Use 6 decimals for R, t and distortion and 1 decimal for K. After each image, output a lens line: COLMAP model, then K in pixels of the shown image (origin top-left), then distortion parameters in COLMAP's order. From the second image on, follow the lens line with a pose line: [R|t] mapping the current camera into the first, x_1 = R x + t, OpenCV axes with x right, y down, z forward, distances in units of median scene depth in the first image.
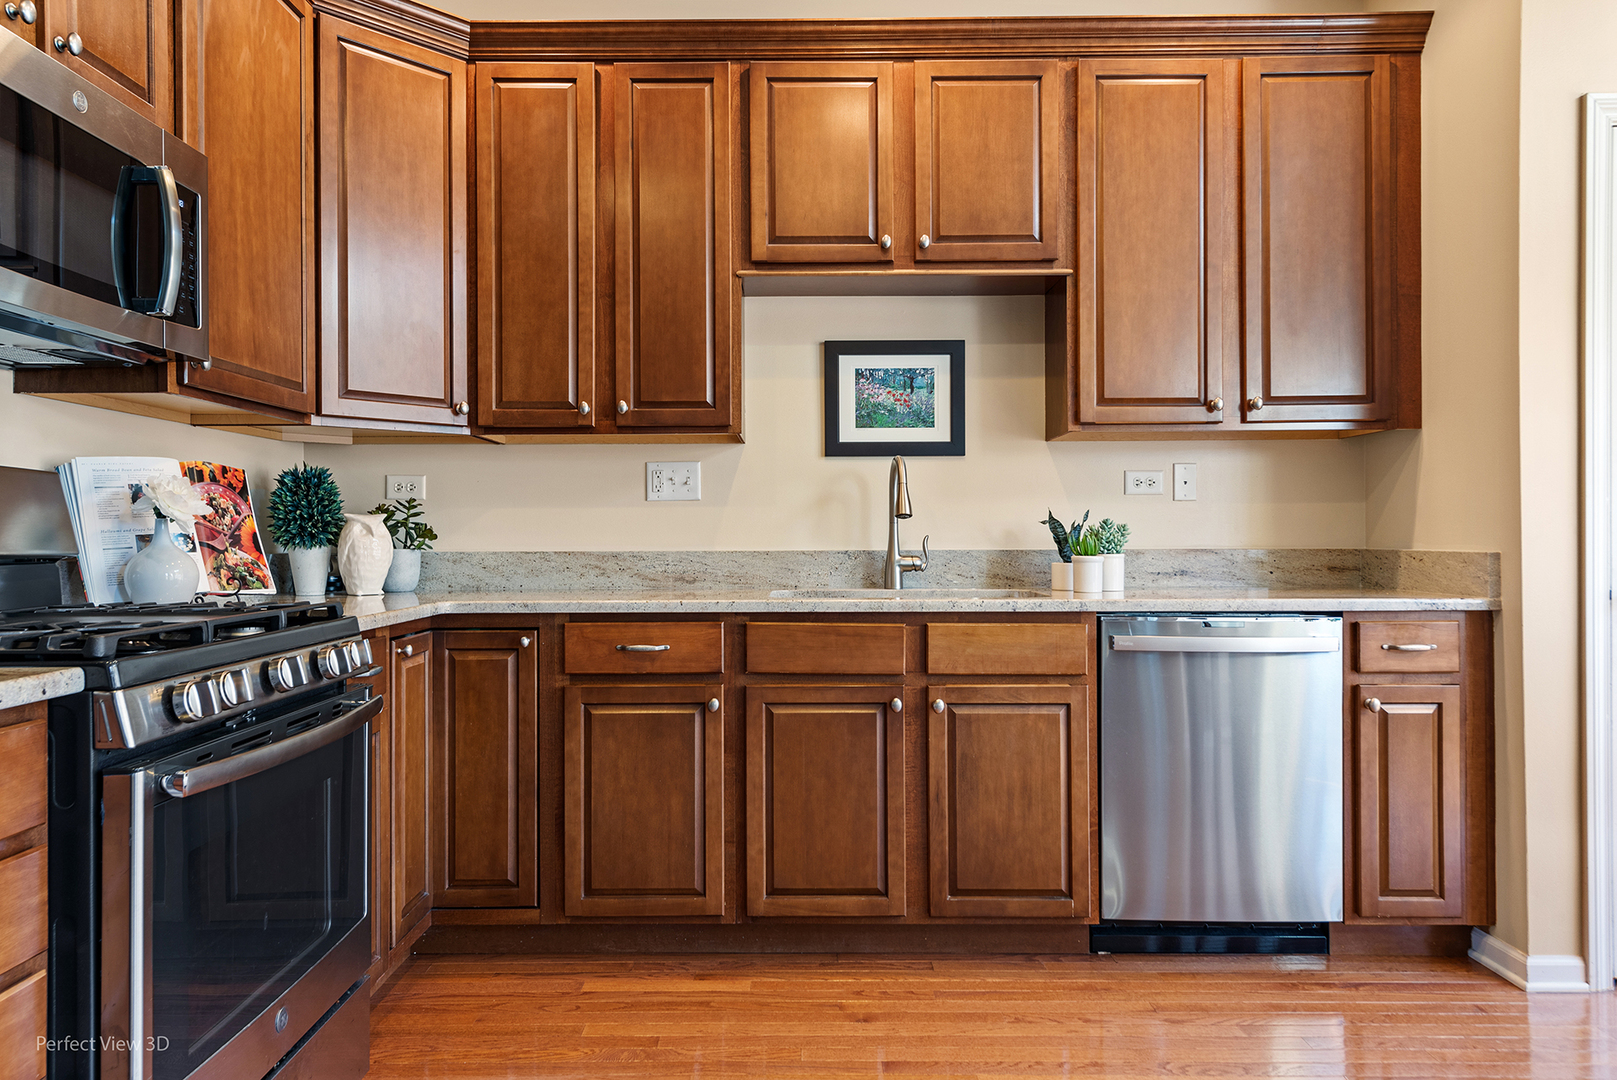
lens RADIAL K [[1074.1, 0, 798.0], [0, 1074.1, 536.9], [0, 0, 1]] dist [0.032052, -0.013531]
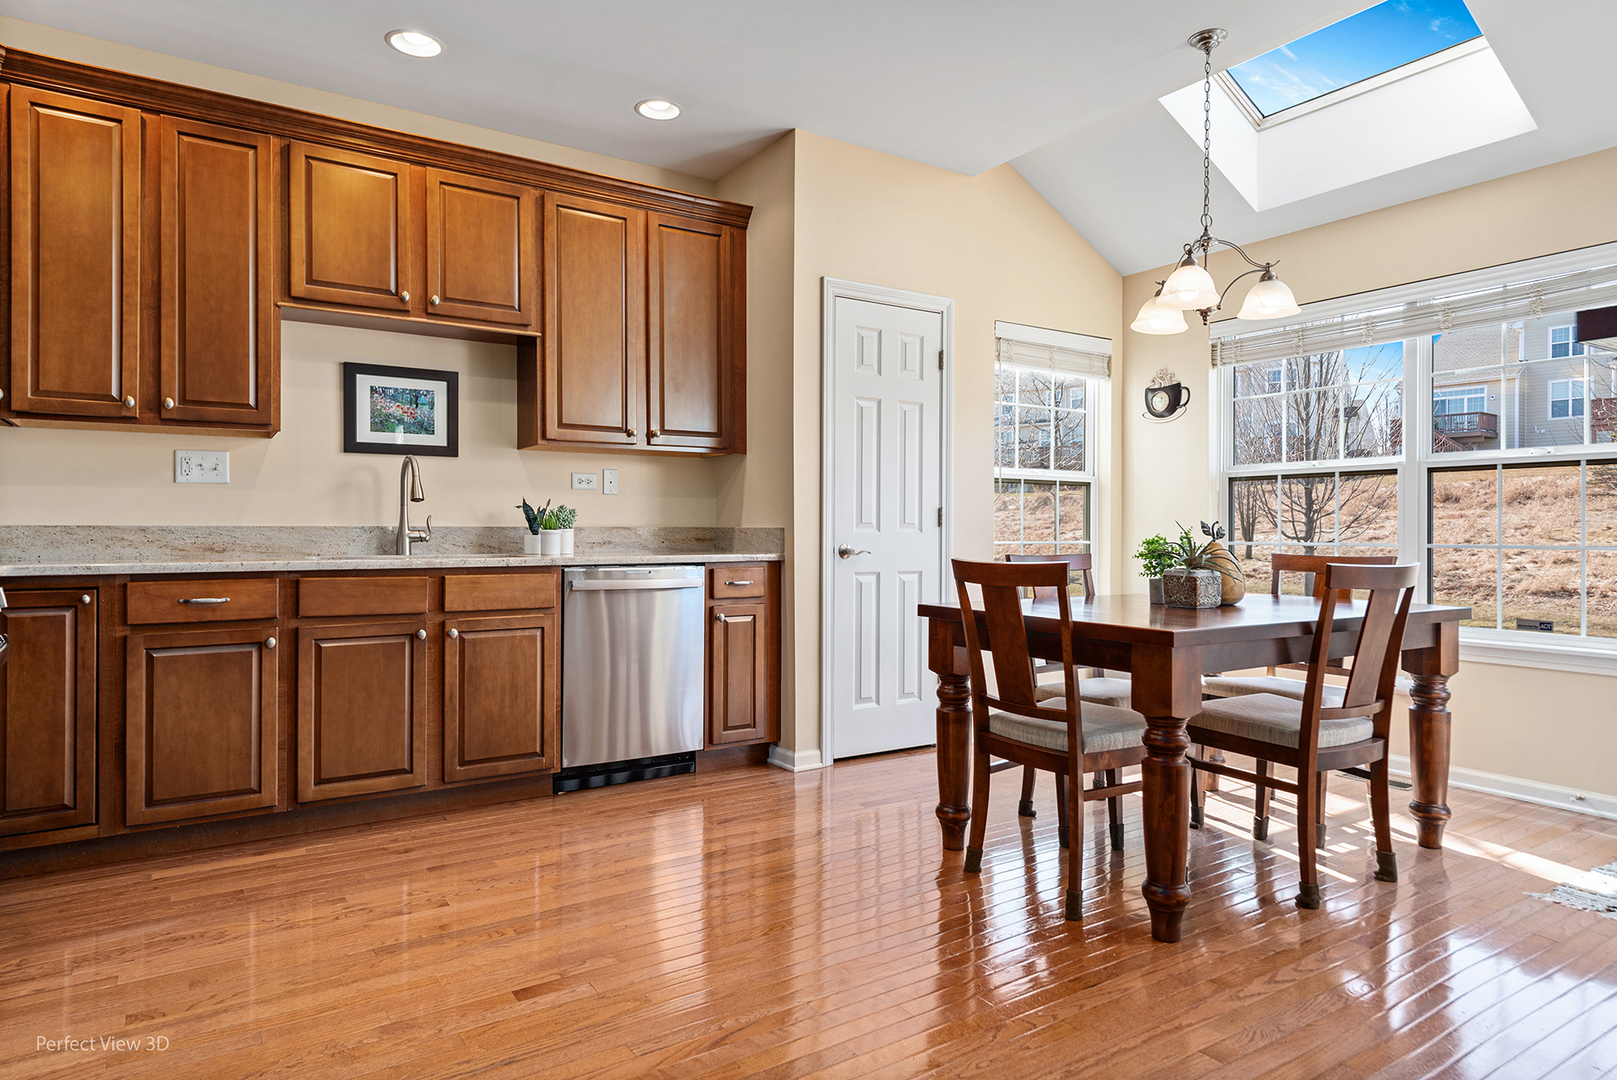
lens RADIAL K [[983.0, 0, 808.8], [0, 983.0, 537.2], [0, 0, 1]] dist [-0.000721, -0.003435]
pose [[0.834554, 0.002105, 0.550923, -0.175831], [-0.005740, 0.999972, 0.004874, 0.019047], [-0.550897, -0.007230, 0.834542, -0.312609]]
